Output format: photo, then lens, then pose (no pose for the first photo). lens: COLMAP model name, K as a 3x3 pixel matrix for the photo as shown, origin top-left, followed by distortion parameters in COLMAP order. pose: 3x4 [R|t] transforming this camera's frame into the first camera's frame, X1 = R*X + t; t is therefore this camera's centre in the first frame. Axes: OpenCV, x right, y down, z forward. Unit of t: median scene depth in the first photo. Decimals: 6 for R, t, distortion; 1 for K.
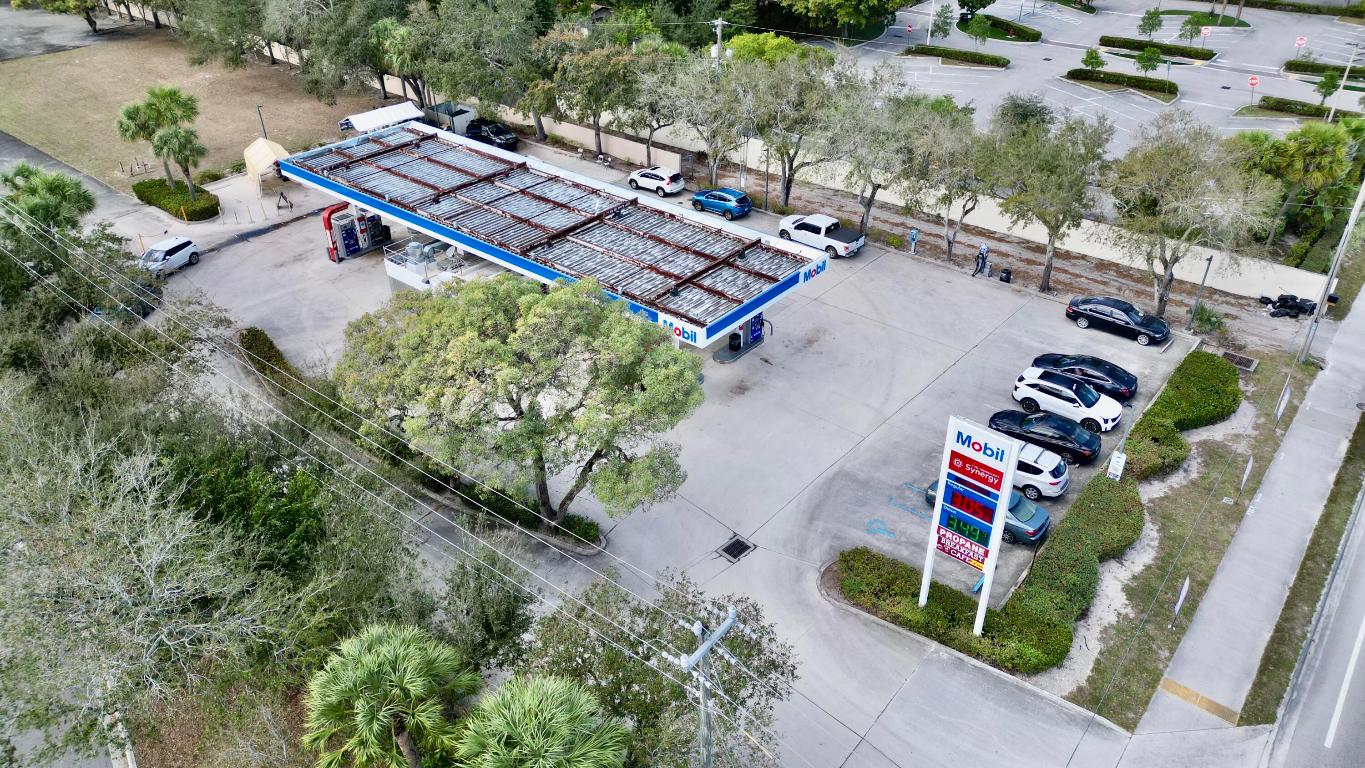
lens RADIAL K [[951.6, 0, 683.8], [0, 951.6, 374.5], [0, 0, 1]] dist [0.082536, -0.095553]
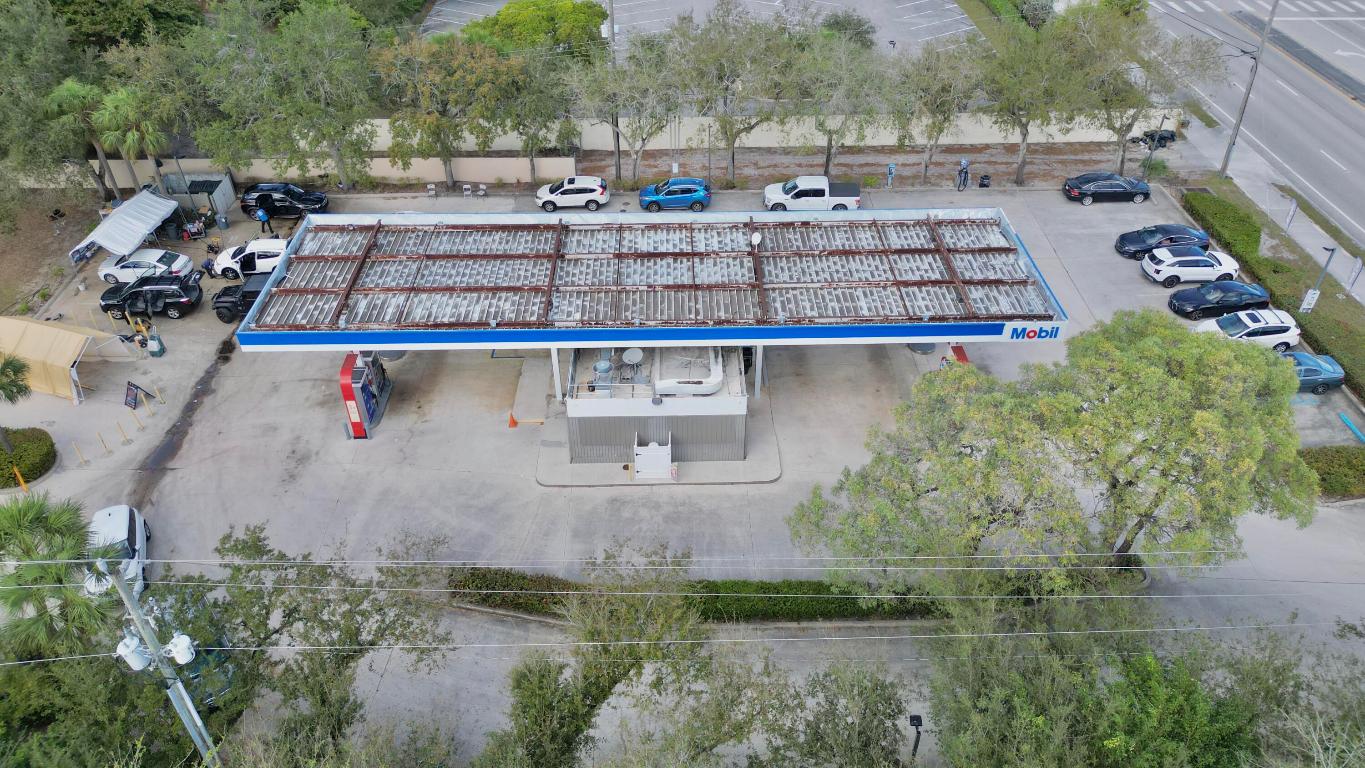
lens RADIAL K [[951.6, 0, 683.8], [0, 951.6, 374.5], [0, 0, 1]] dist [0.082536, -0.095553]
pose [[0.755864, -0.393394, 0.523365, -0.546899], [0.346201, 0.918617, 0.190493, -0.217327], [-0.555710, 0.037203, 0.830543, 0.290200]]
